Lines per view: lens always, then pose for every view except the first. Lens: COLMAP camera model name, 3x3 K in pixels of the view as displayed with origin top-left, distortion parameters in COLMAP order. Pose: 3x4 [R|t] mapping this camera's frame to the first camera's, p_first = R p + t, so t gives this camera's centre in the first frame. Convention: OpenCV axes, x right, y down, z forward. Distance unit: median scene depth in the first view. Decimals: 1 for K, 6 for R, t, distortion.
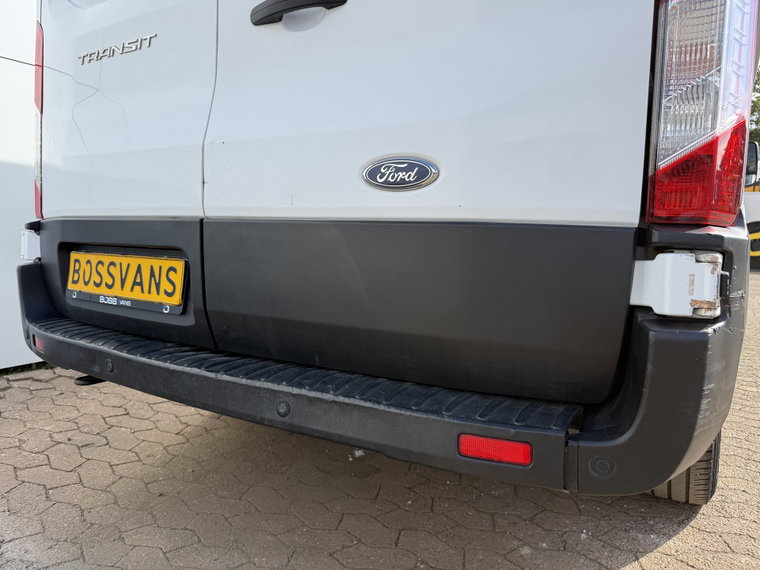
lens RADIAL K [[543.0, 0, 375.0], [0, 543.0, 288.9], [0, 0, 1]] dist [0.021136, -0.019760]
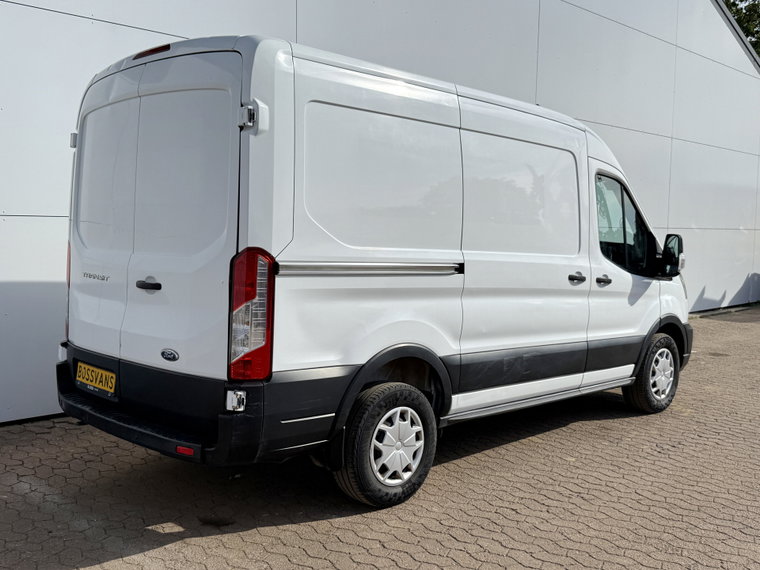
lens RADIAL K [[801.0, 0, 383.7], [0, 801.0, 282.2], [0, 0, 1]] dist [0.017232, 0.000000]
pose [[0.975703, 0.006214, -0.219008, 1.335938], [-0.013444, 0.999412, -0.031540, -0.308234], [0.218684, 0.033718, 0.975213, -1.866460]]
